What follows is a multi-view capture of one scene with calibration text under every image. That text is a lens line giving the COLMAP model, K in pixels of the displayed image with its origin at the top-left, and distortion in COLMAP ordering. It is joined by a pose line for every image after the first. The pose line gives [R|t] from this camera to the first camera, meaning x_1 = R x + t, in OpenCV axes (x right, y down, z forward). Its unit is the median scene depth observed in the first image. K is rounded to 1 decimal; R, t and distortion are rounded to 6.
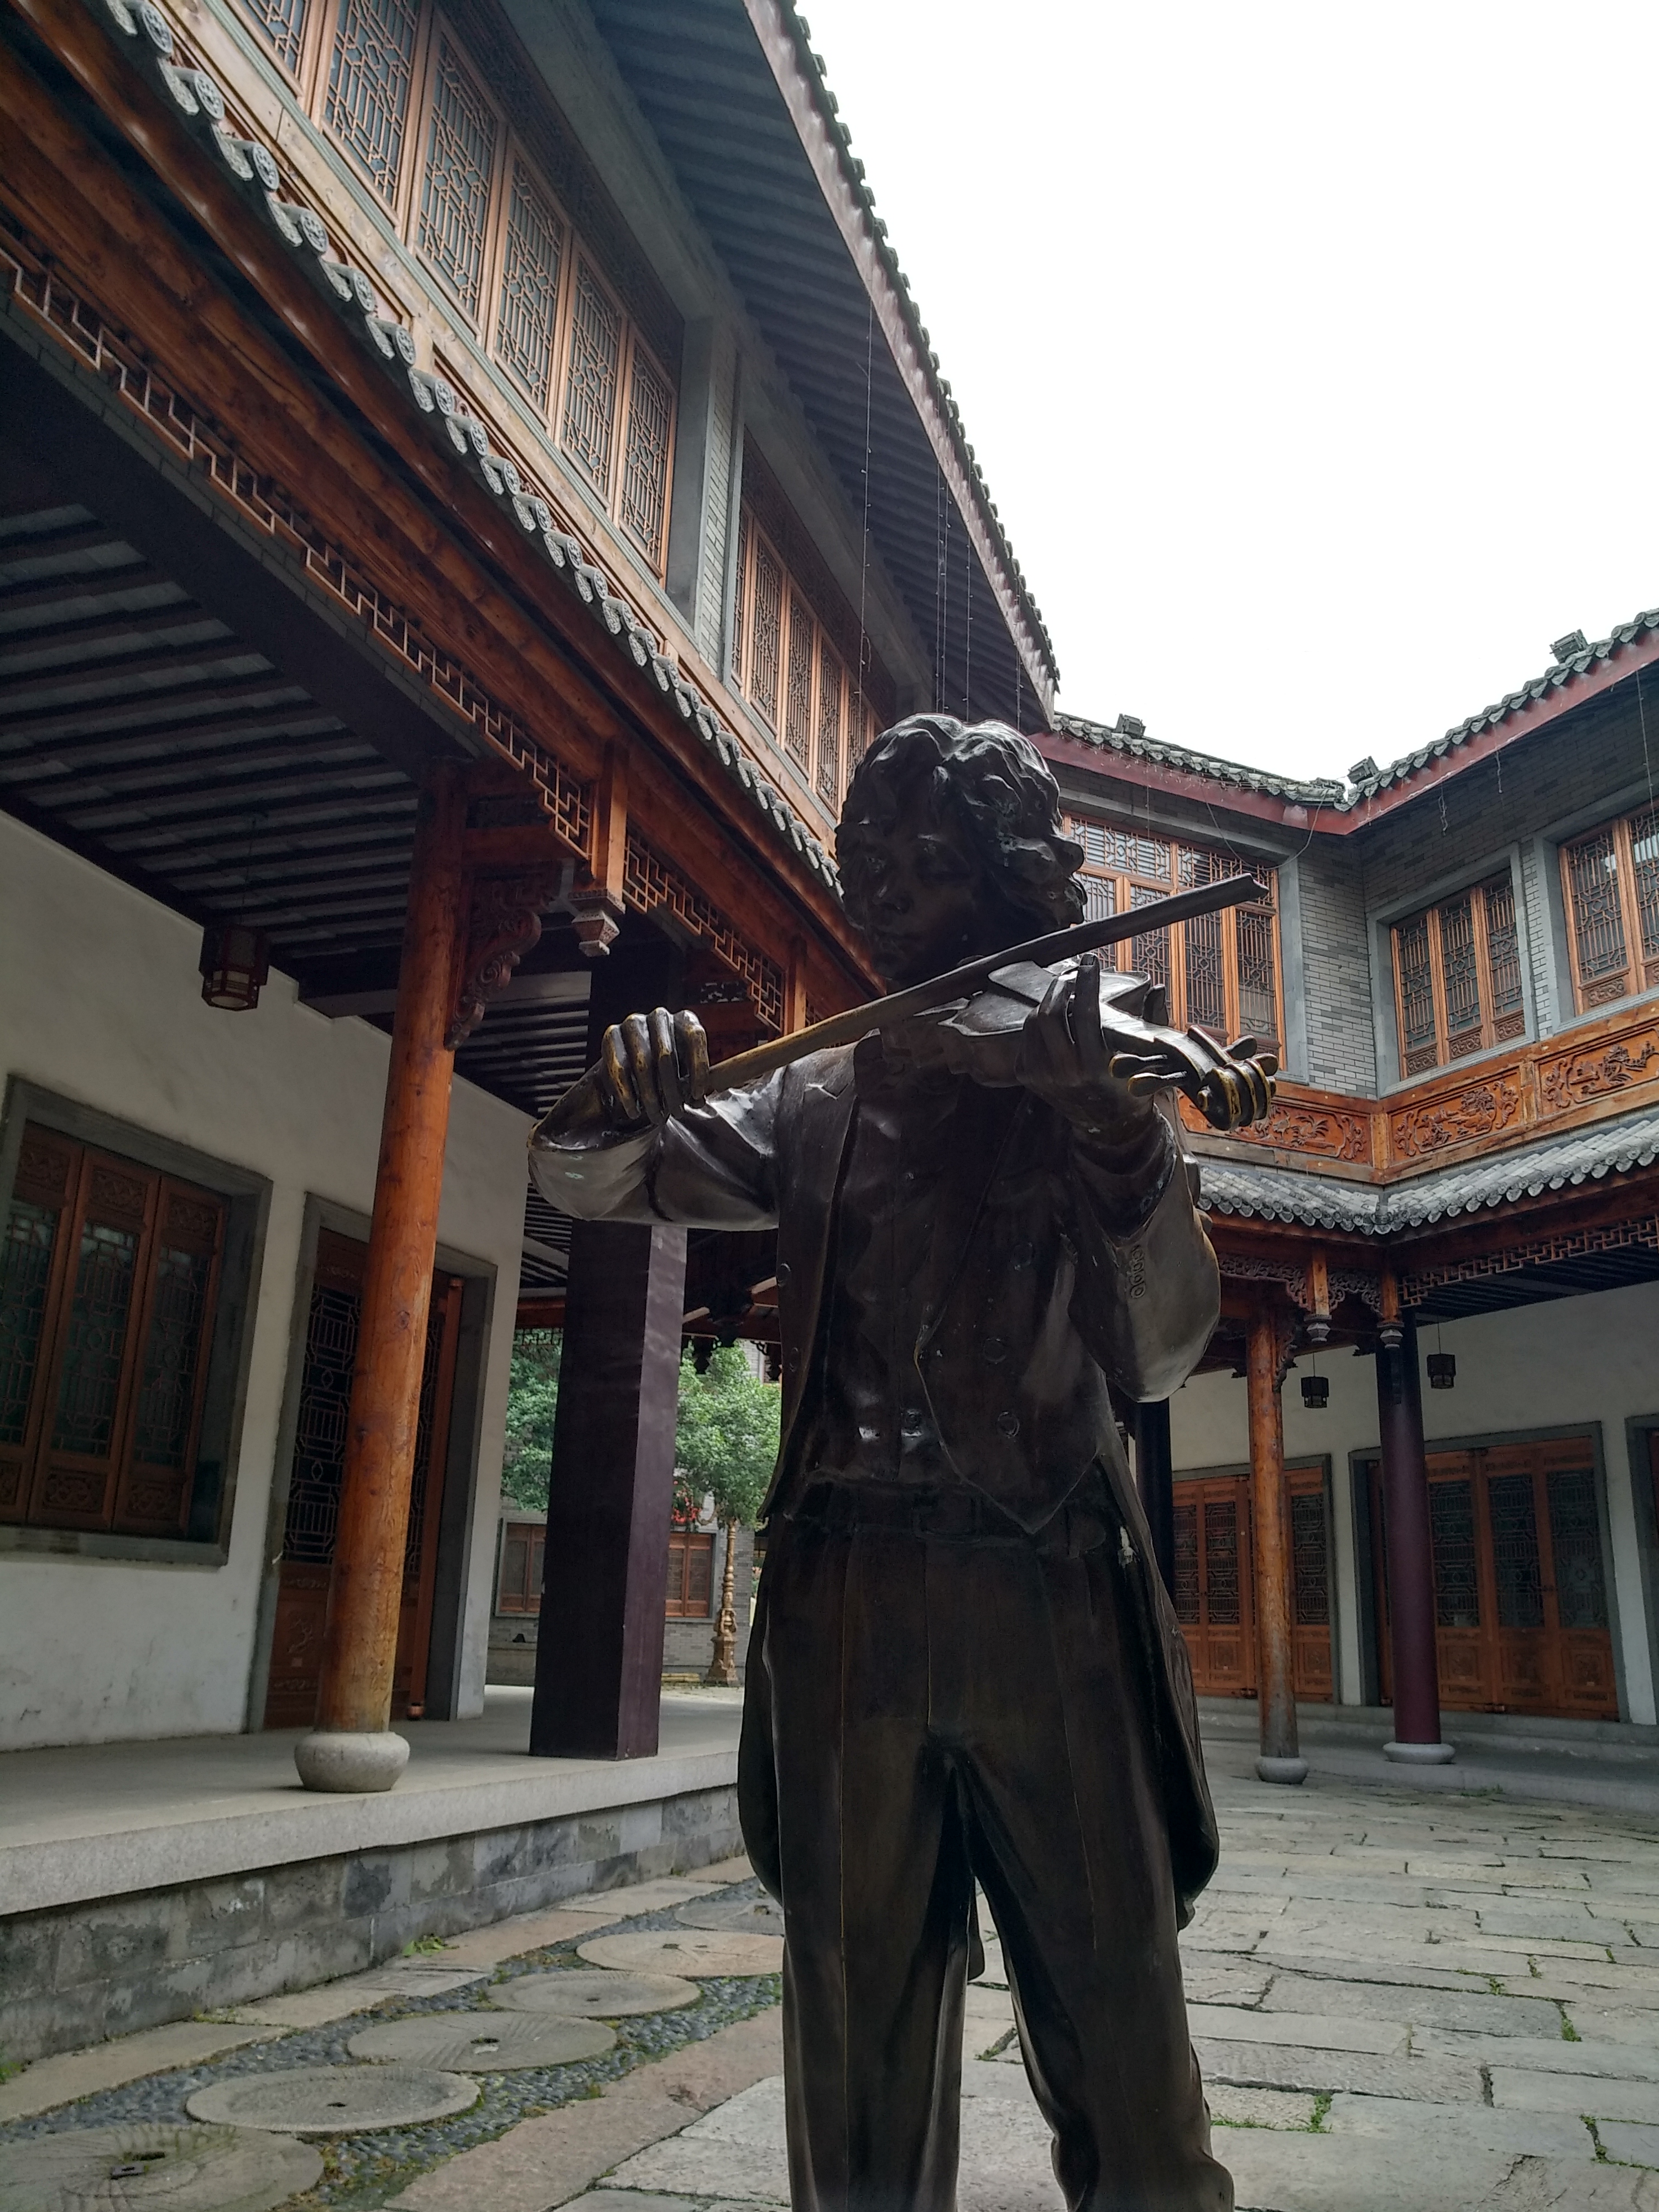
lens RADIAL K [[1727.7, 0, 851.1], [0, 1727.7, 1114.4], [0, 0, 1]] dist [-0.014337, 0.032037]
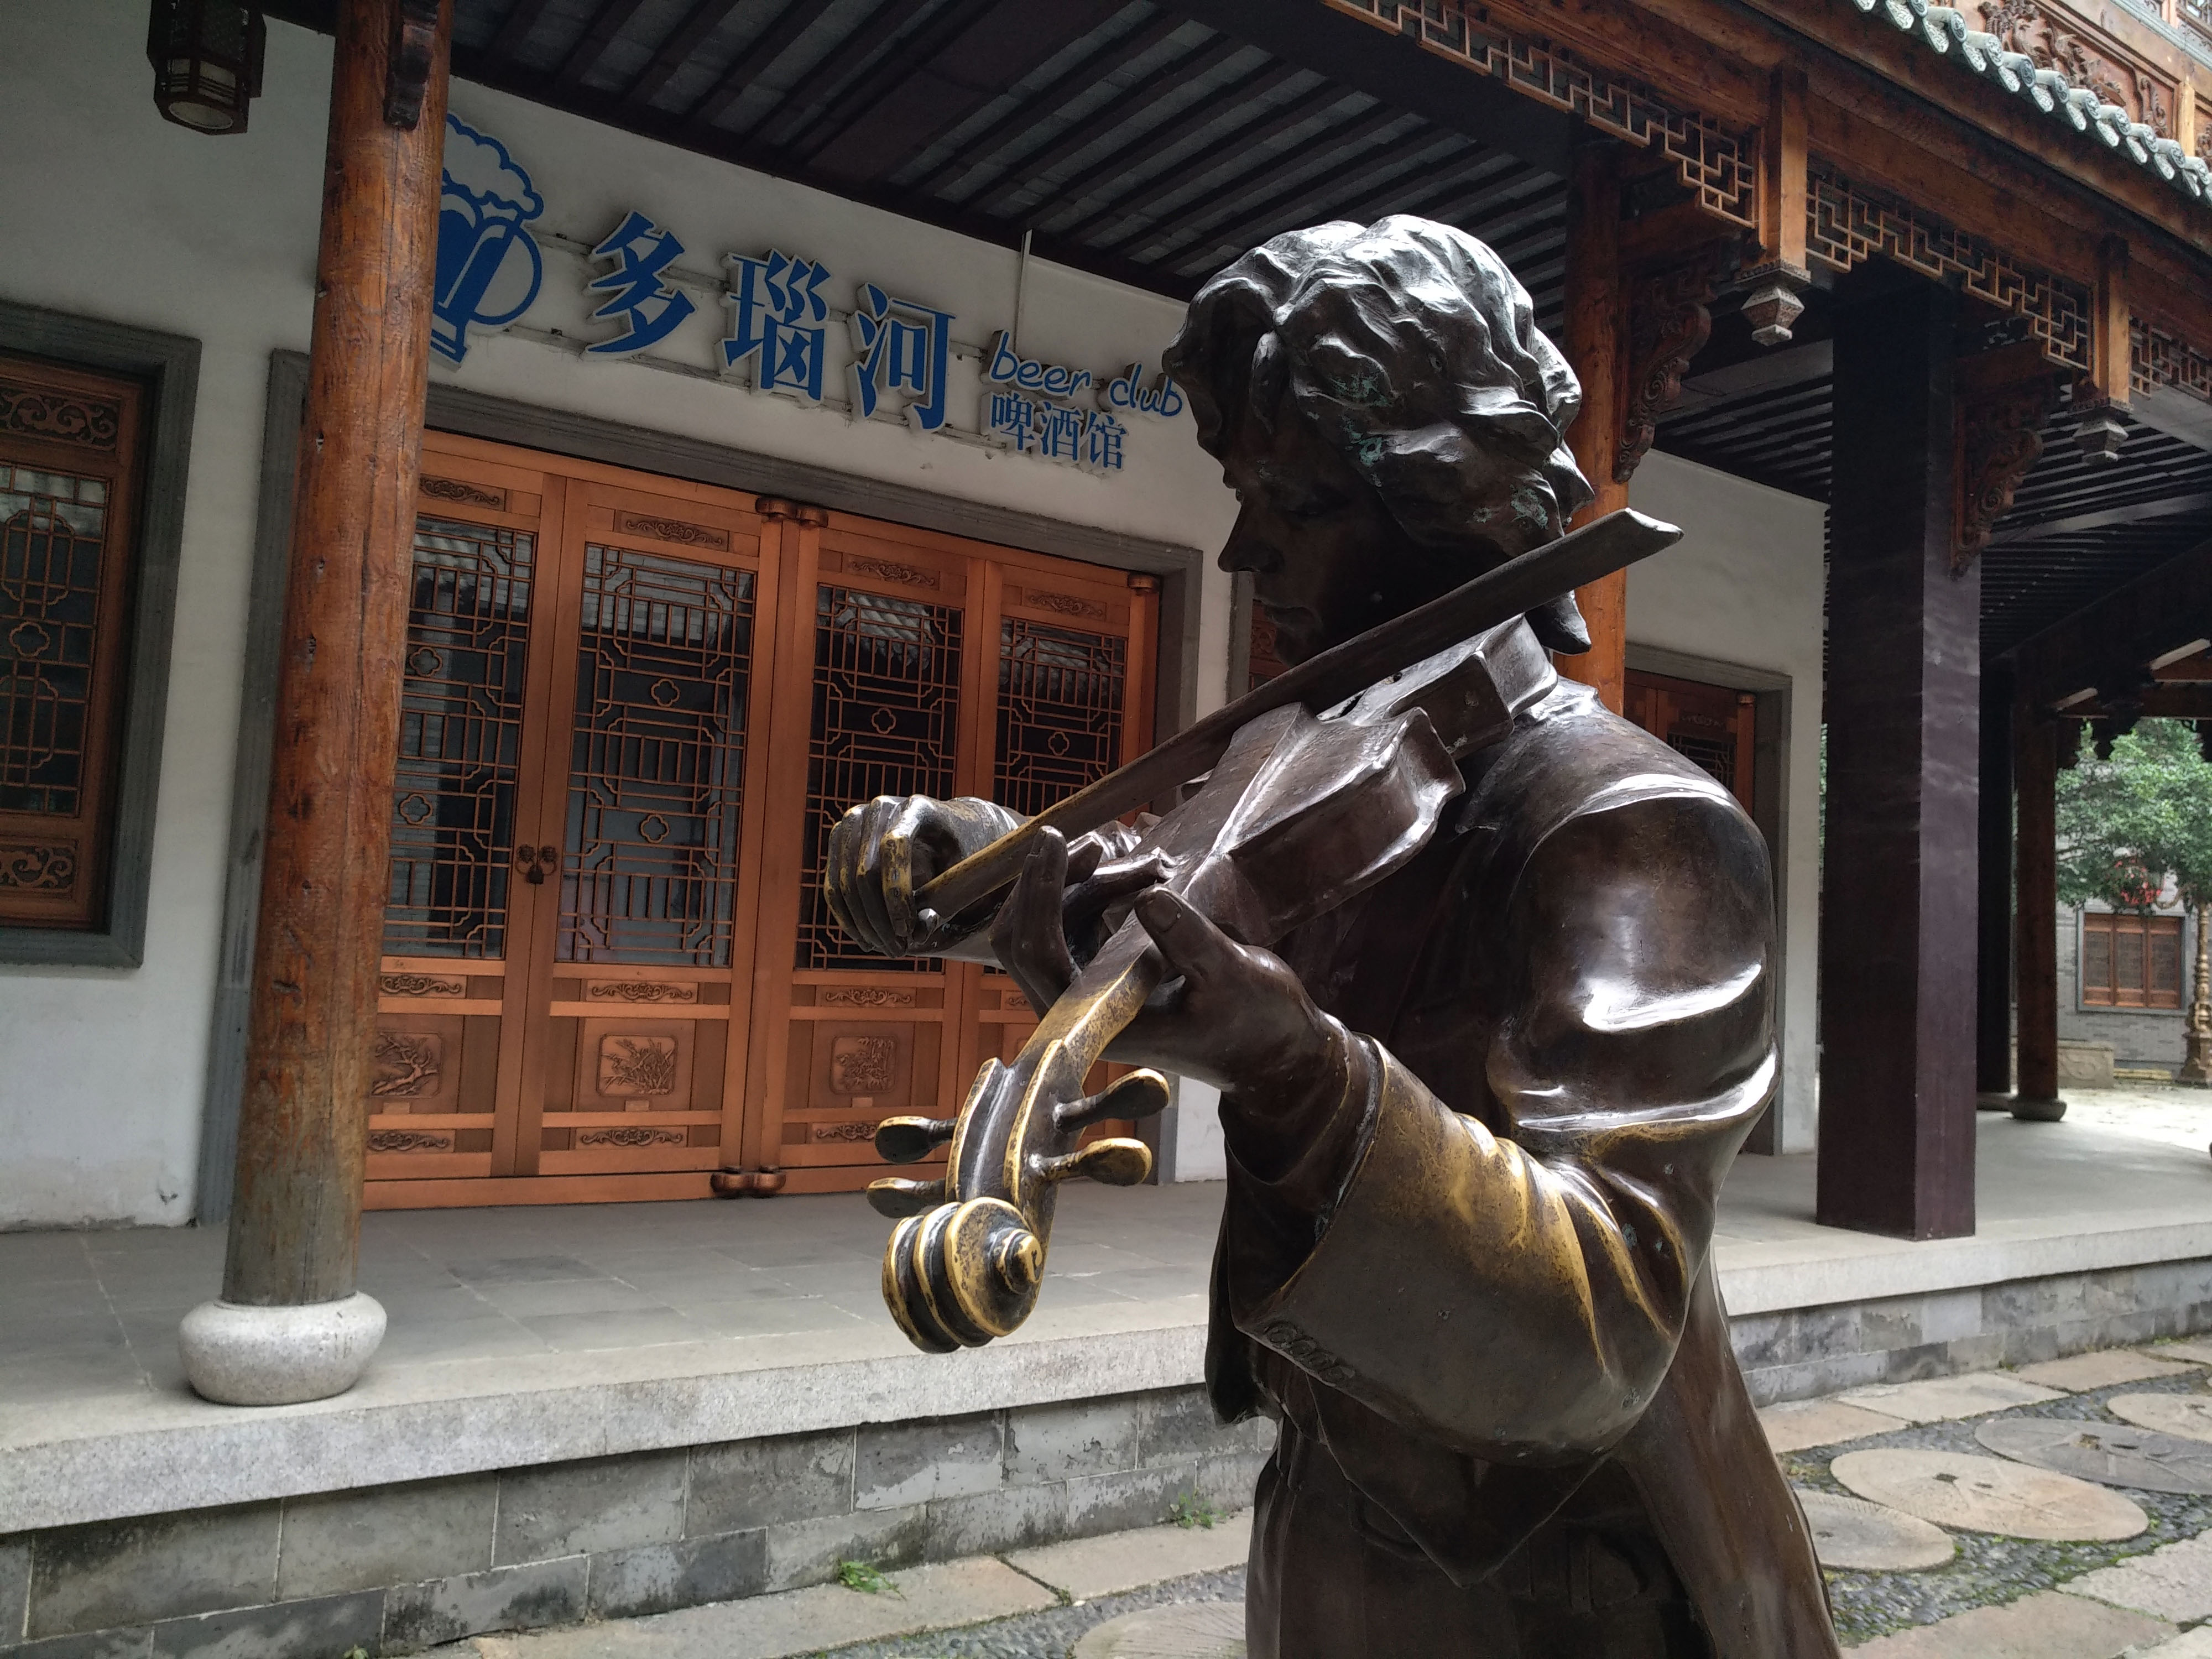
lens RADIAL K [[1727.7, 0, 1125.9], [0, 1727.7, 811.5], [0, 0, 1]] dist [-0.014337, 0.032037]
pose [[0.800237, -0.037976, -0.598480, 0.074151], [0.149066, 0.979266, 0.137180, -0.025785], [0.580861, -0.198990, 0.789306, 0.092706]]
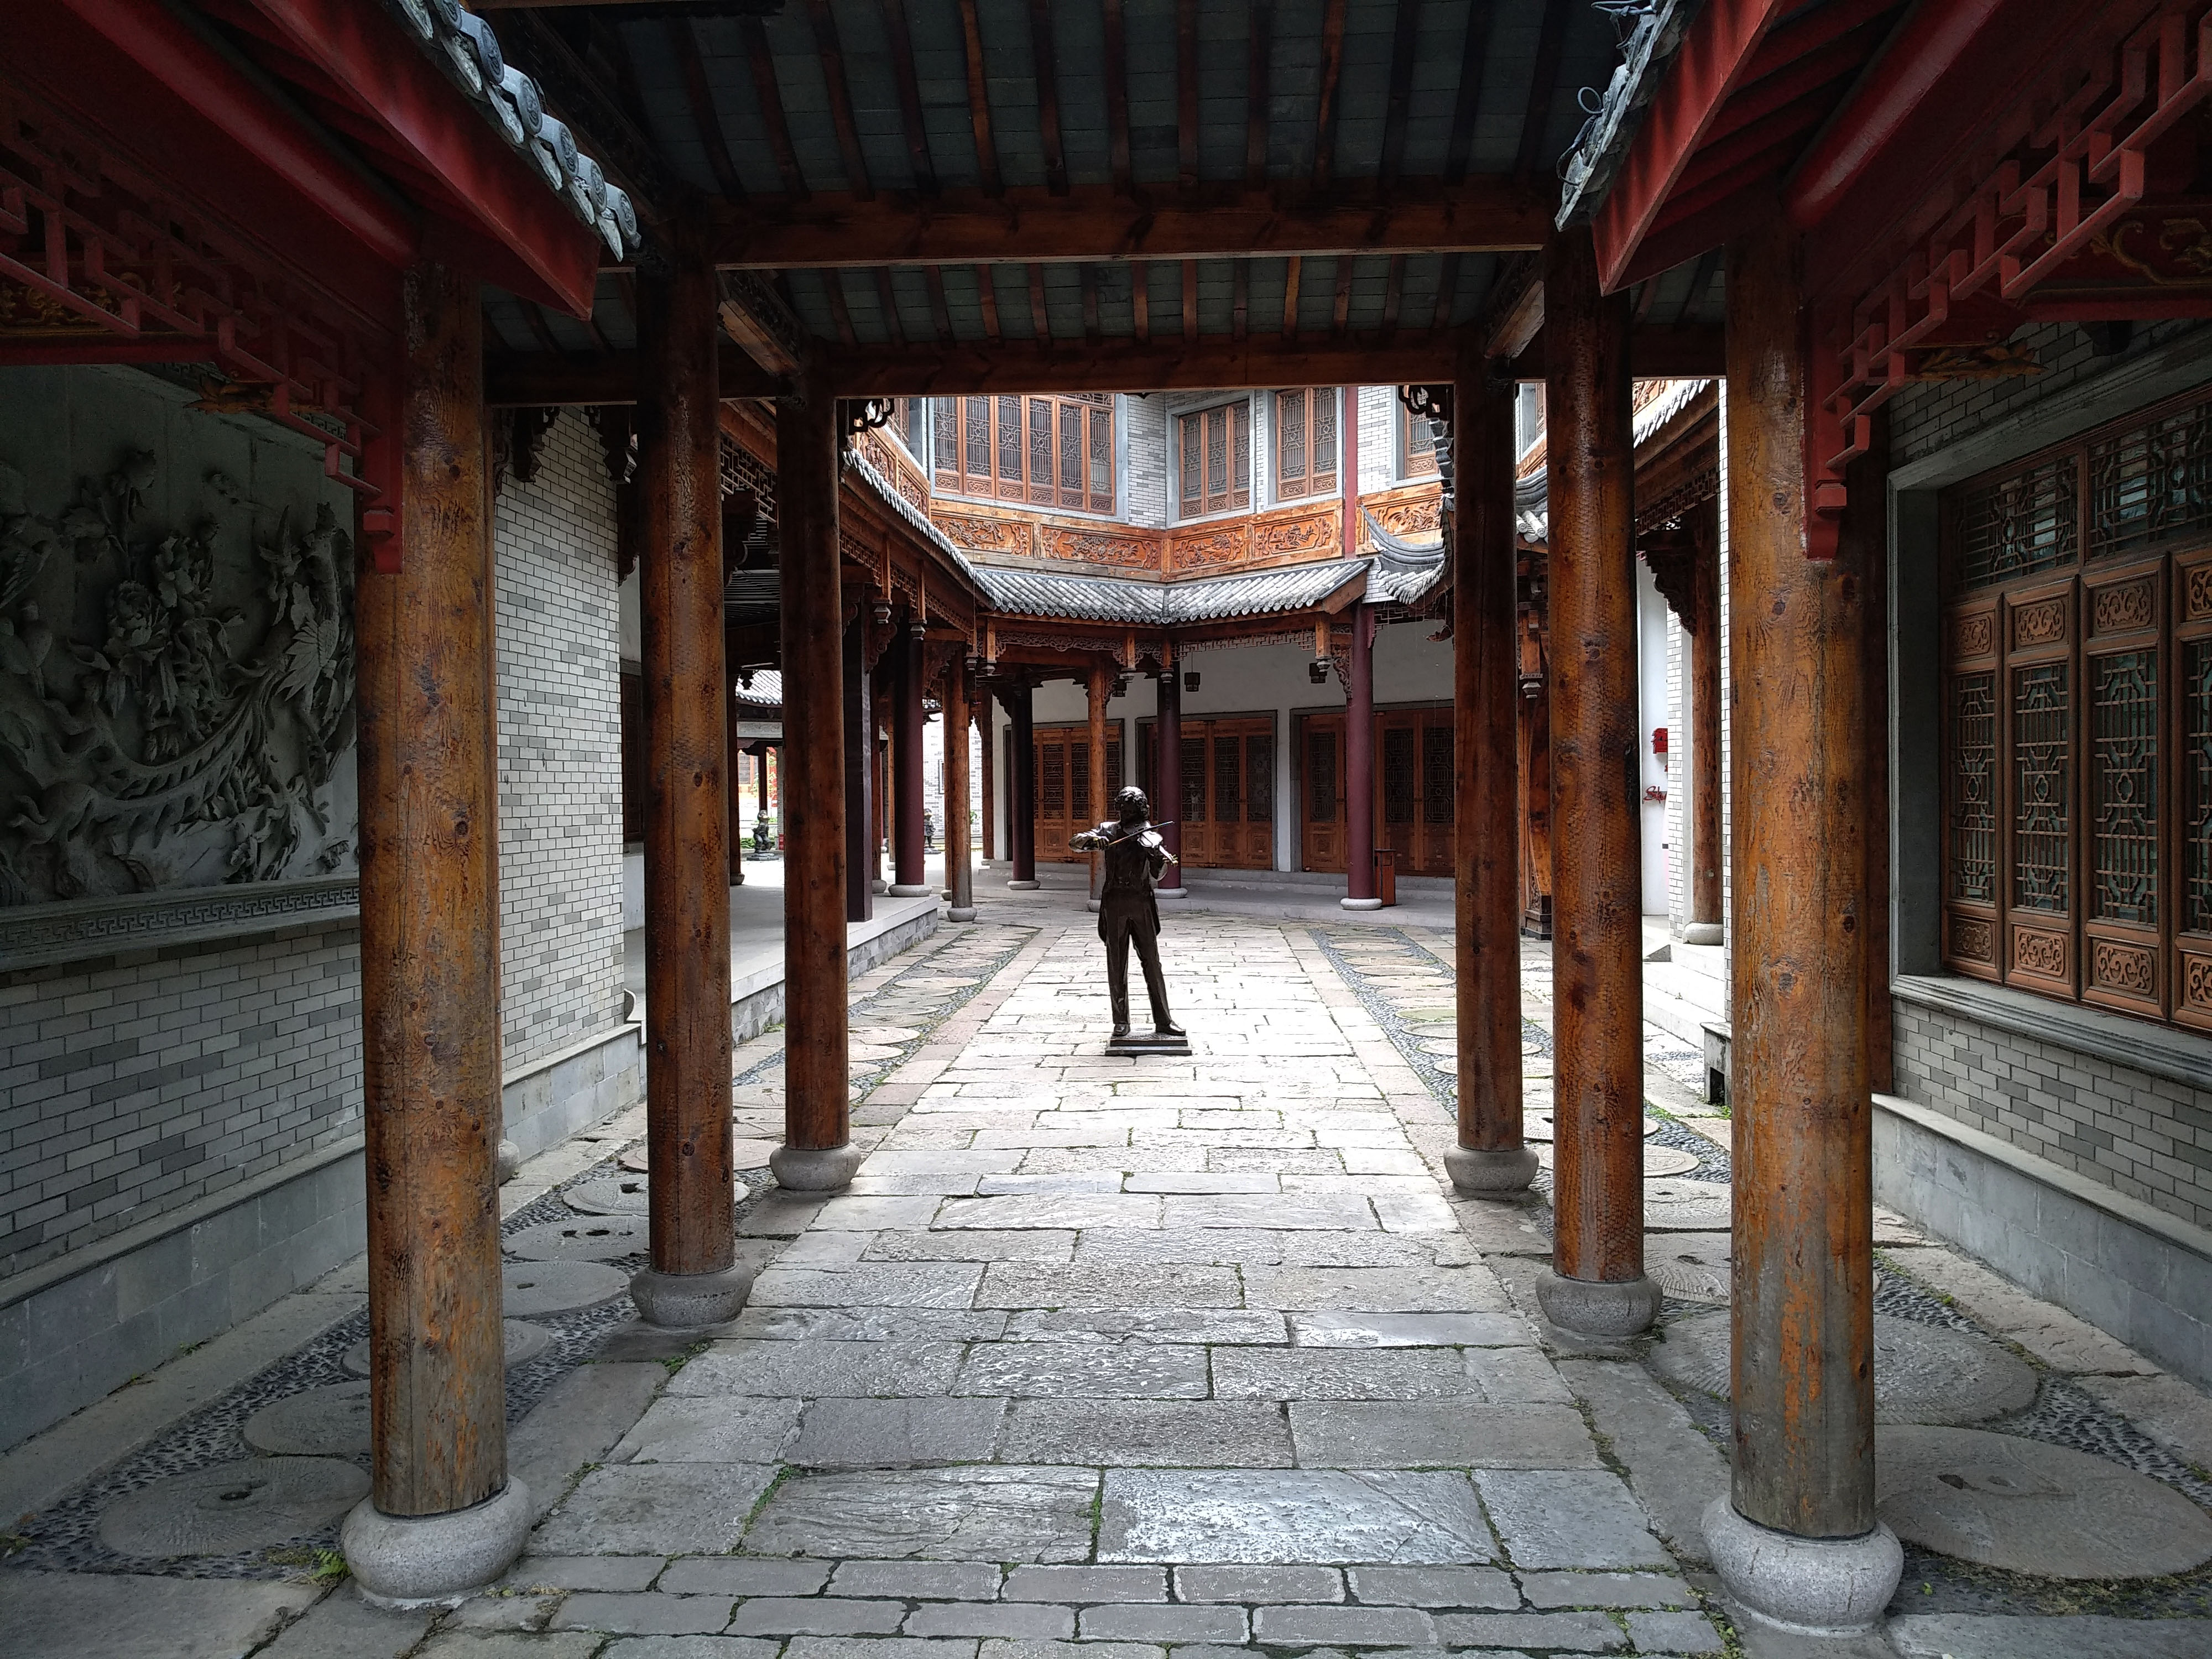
lens RADIAL K [[1727.7, 0, 1123.7], [0, 1727.7, 845.7], [0, 0, 1]] dist [-0.014337, 0.032037]
pose [[0.959162, -0.045005, 0.279255, -0.427984], [-0.048153, 0.946871, 0.317989, -0.488446], [-0.278730, -0.318450, 0.906035, -1.196891]]
